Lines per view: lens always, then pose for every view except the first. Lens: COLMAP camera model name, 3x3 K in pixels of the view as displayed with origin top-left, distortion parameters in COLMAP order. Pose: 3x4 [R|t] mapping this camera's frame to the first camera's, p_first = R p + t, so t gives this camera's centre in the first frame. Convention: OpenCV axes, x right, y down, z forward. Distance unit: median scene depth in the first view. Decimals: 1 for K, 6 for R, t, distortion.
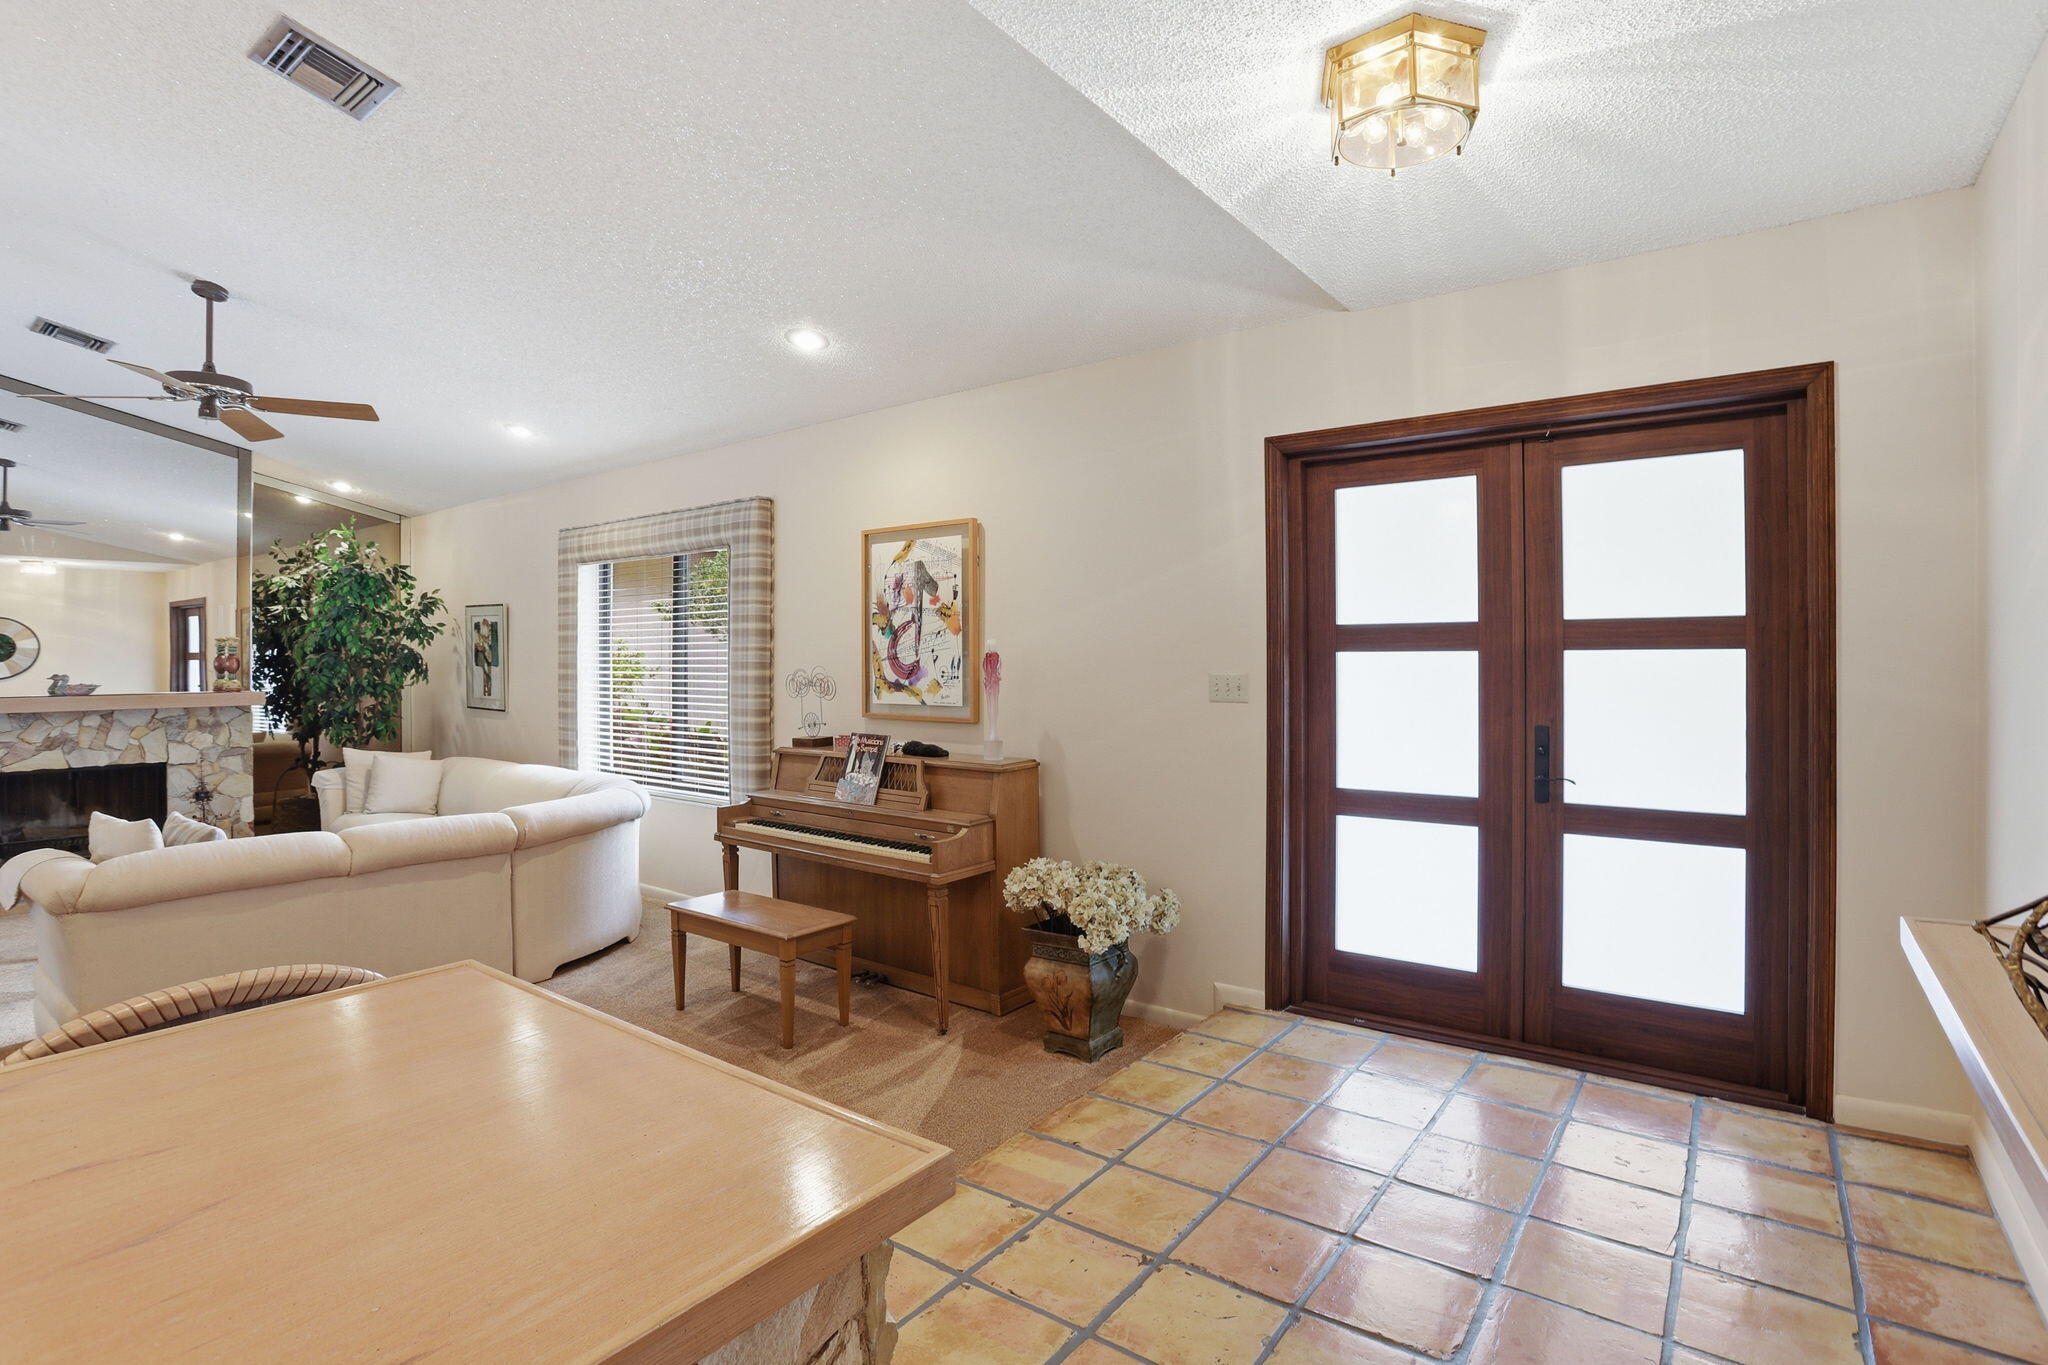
lens RADIAL K [[980.3, 0, 1019.4], [0, 980.3, 658.7], [0, 0, 1]] dist [-0.003566, -0.000847]
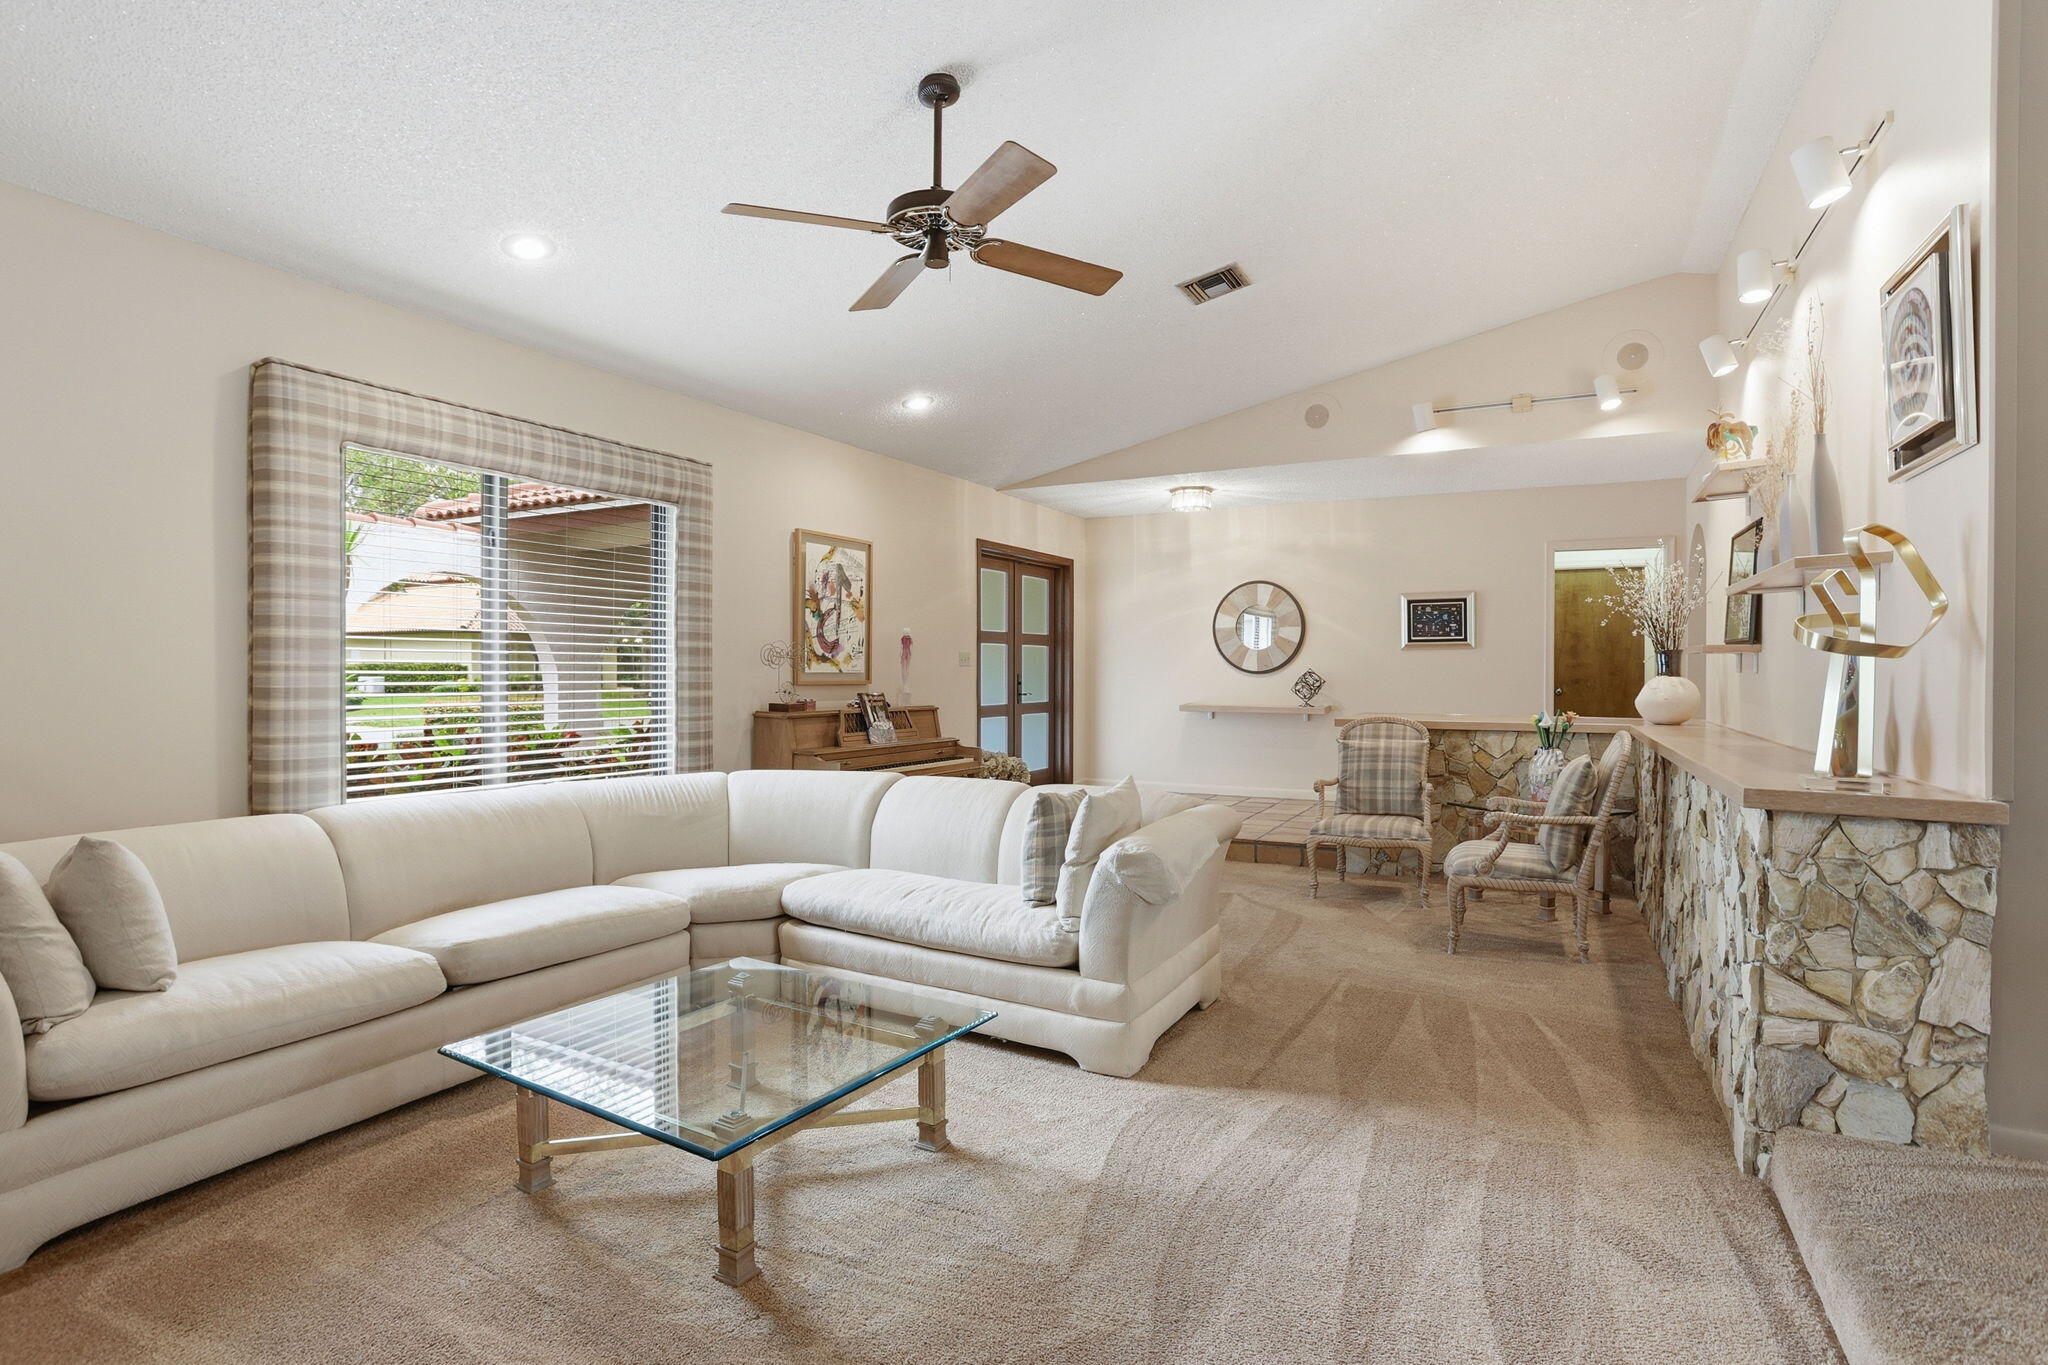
lens RADIAL K [[980.3, 0, 1019.4], [0, 980.3, 658.7], [0, 0, 1]] dist [-0.003566, -0.000847]
pose [[-0.122096, 0.014472, 0.992413, -1.433217], [-0.003815, 0.999879, -0.015050, 0.047075], [-0.992511, -0.005624, -0.122026, 0.913608]]
